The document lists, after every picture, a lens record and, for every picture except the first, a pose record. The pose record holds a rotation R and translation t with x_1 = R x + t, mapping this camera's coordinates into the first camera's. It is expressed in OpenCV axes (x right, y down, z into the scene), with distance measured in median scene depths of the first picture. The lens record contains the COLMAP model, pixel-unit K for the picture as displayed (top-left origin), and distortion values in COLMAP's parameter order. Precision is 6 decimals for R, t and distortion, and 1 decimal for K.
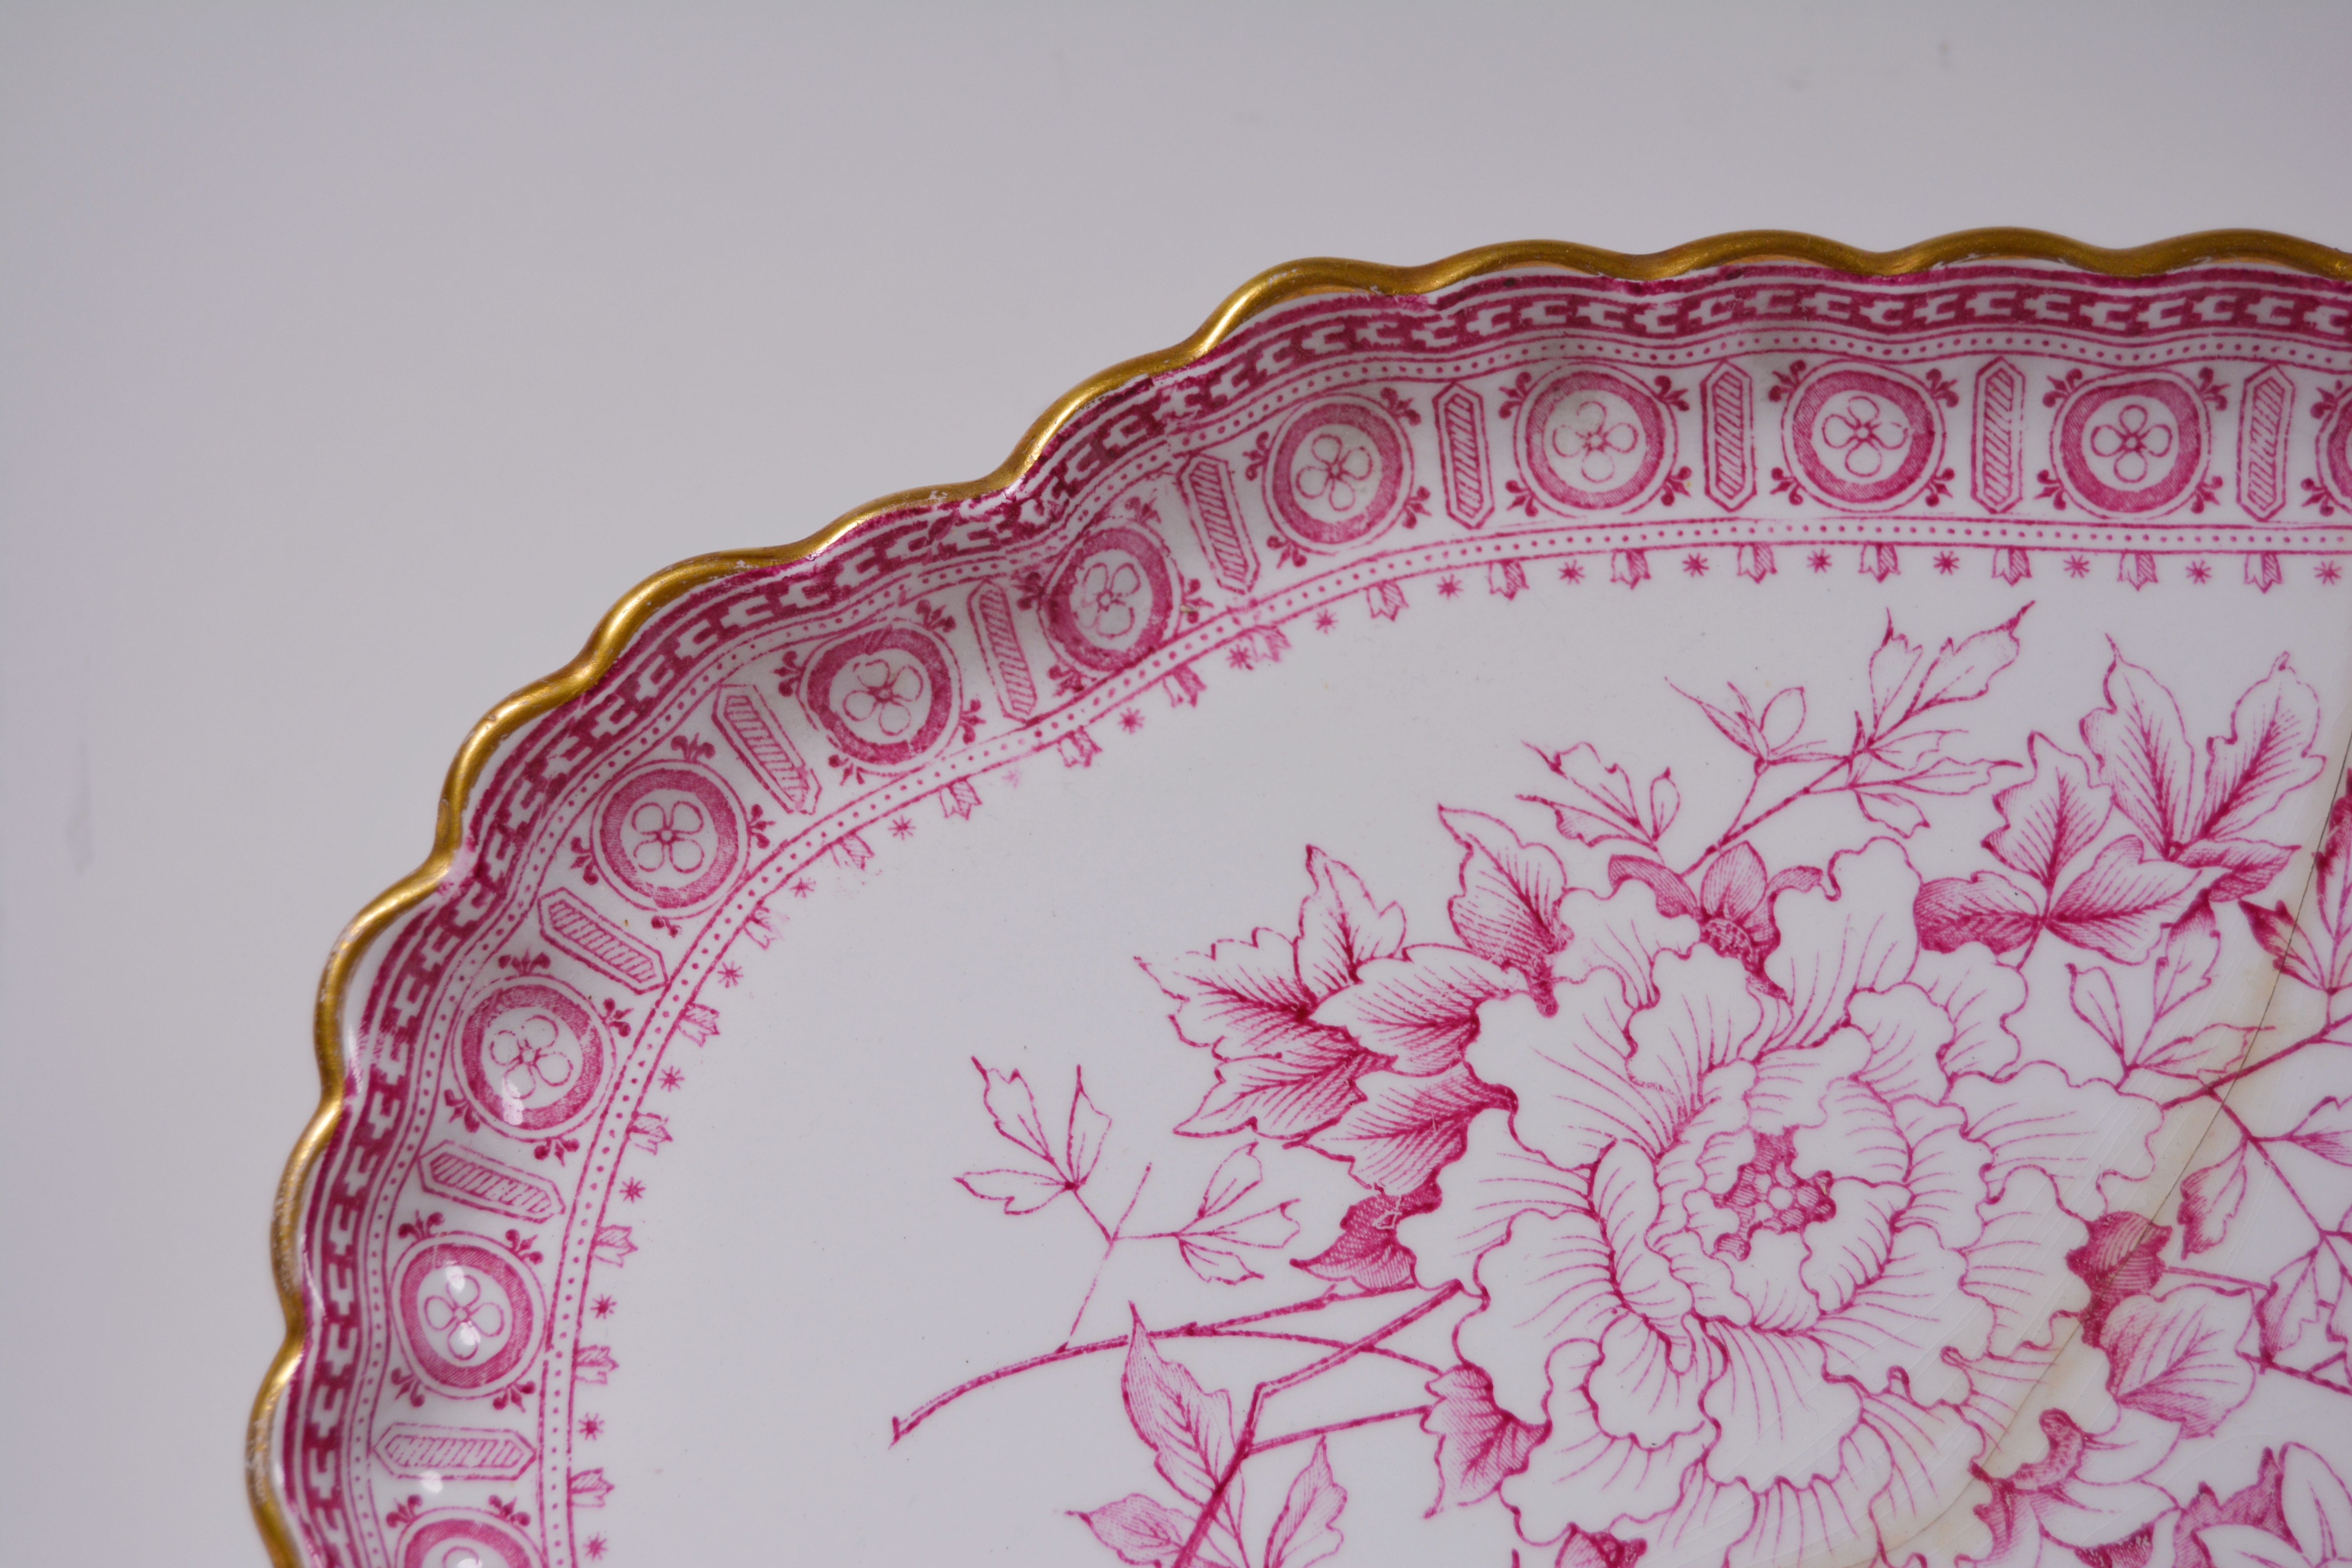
lens RADIAL K [[4598.0, 0, 1172.6], [0, 4598.0, 812.5], [0, 0, 1]] dist [-0.015781, -0.215719]
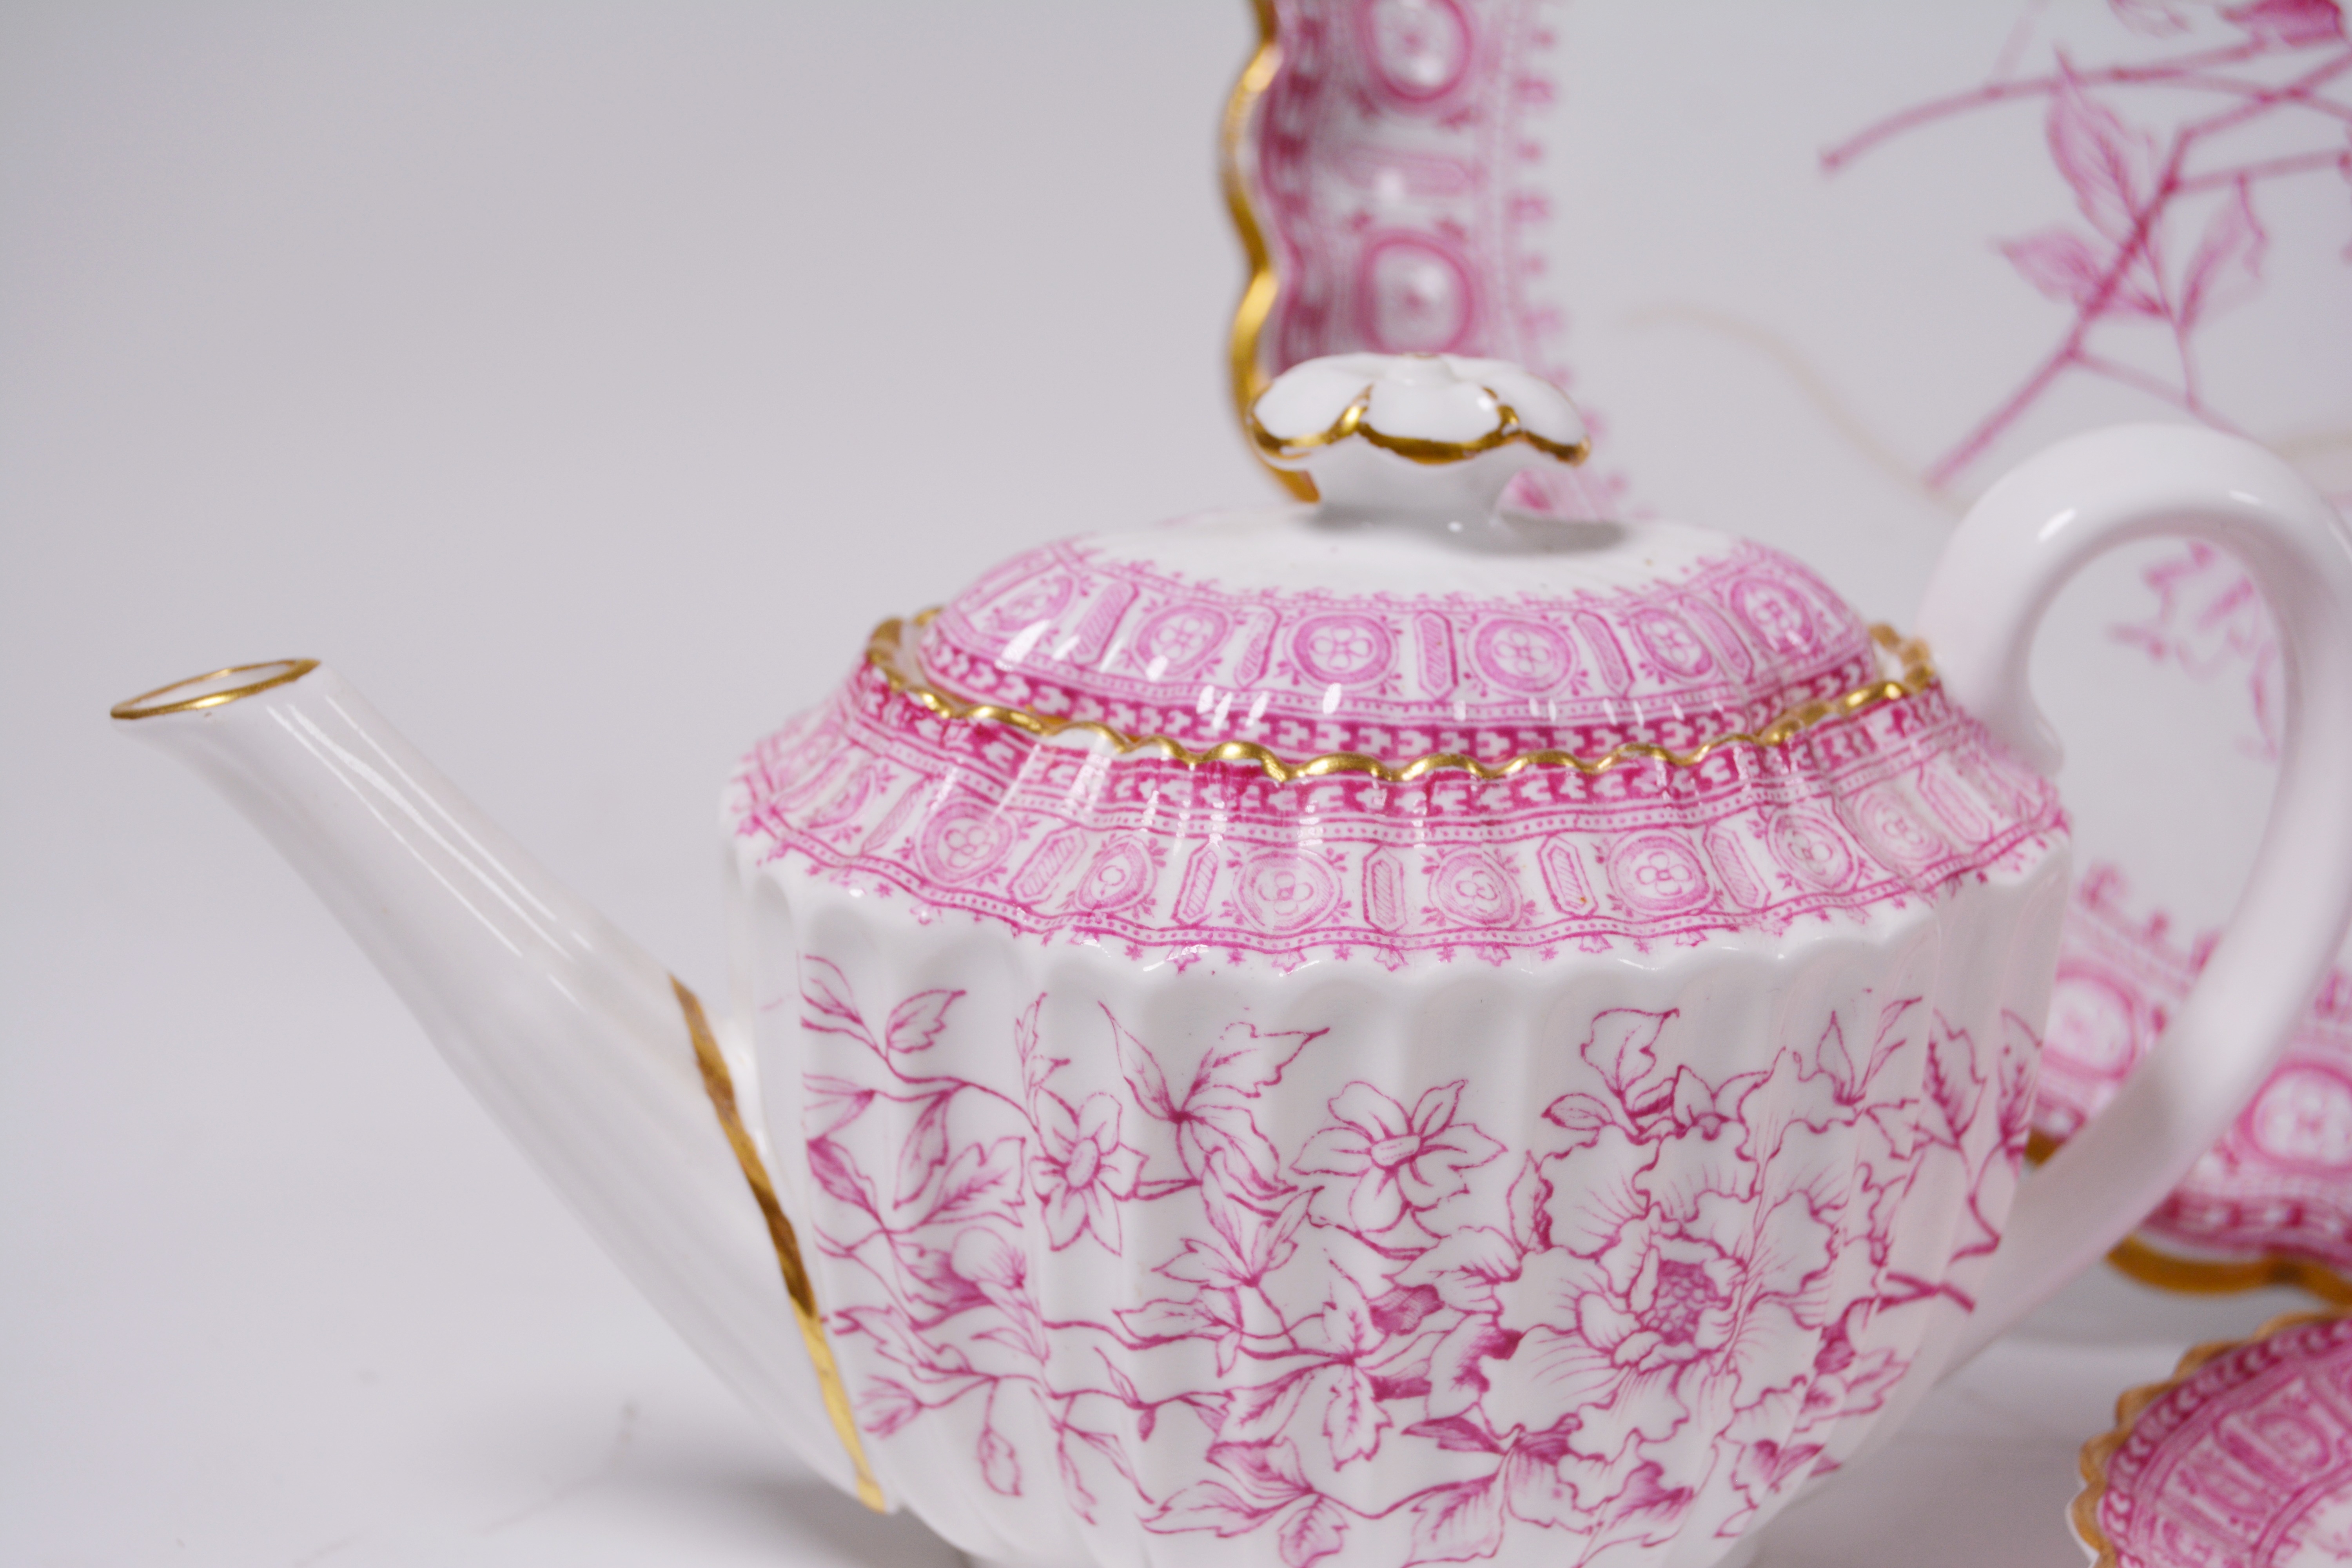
lens RADIAL K [[4598.0, 0, 1172.6], [0, 4598.0, 812.5], [0, 0, 1]] dist [-0.015781, -0.215719]
pose [[0.995087, 0.039176, -0.090928, -0.105146], [-0.024485, 0.987232, 0.157393, 0.117261], [0.095933, -0.154394, 0.983341, -0.054319]]
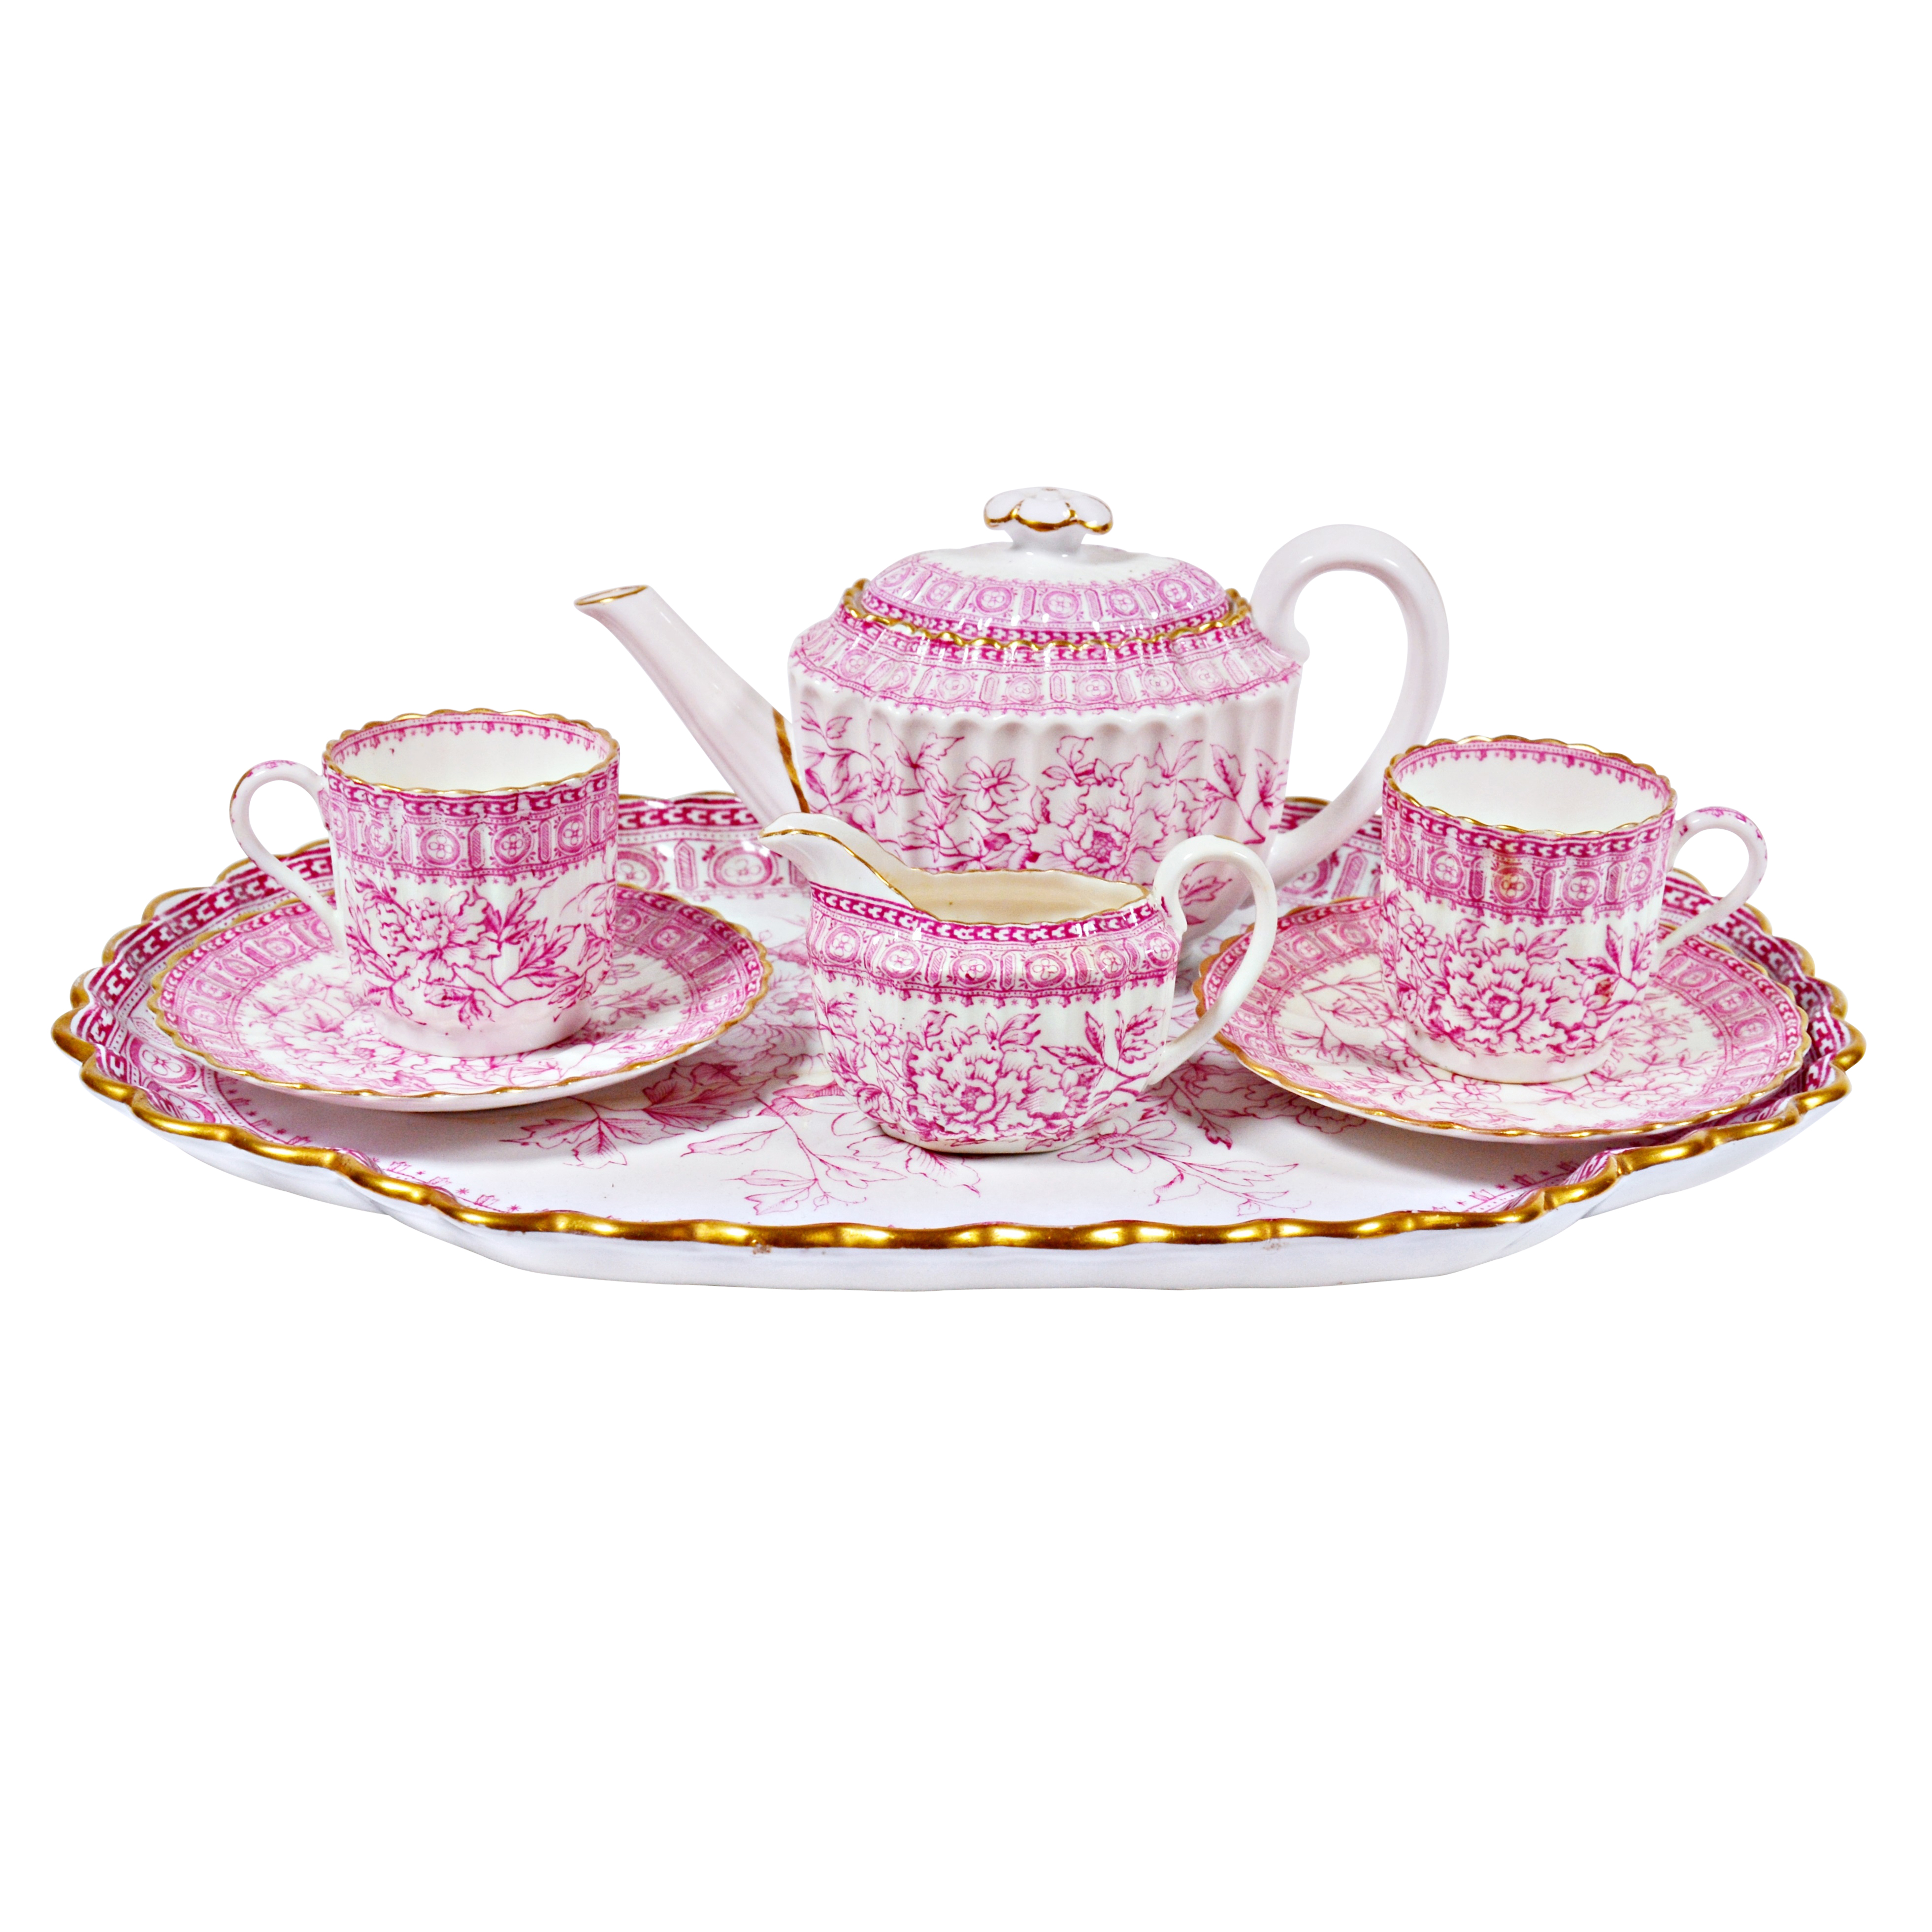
lens RADIAL K [[2838.9, 0, 1050.8], [0, 2838.9, 971.5], [0, 0, 1]] dist [-0.081902, -0.042754]
pose [[0.951188, 0.120483, -0.284123, 0.262719], [-0.041195, 0.961975, 0.270013, 0.024413], [0.305852, -0.245129, 0.919982, -0.509626]]
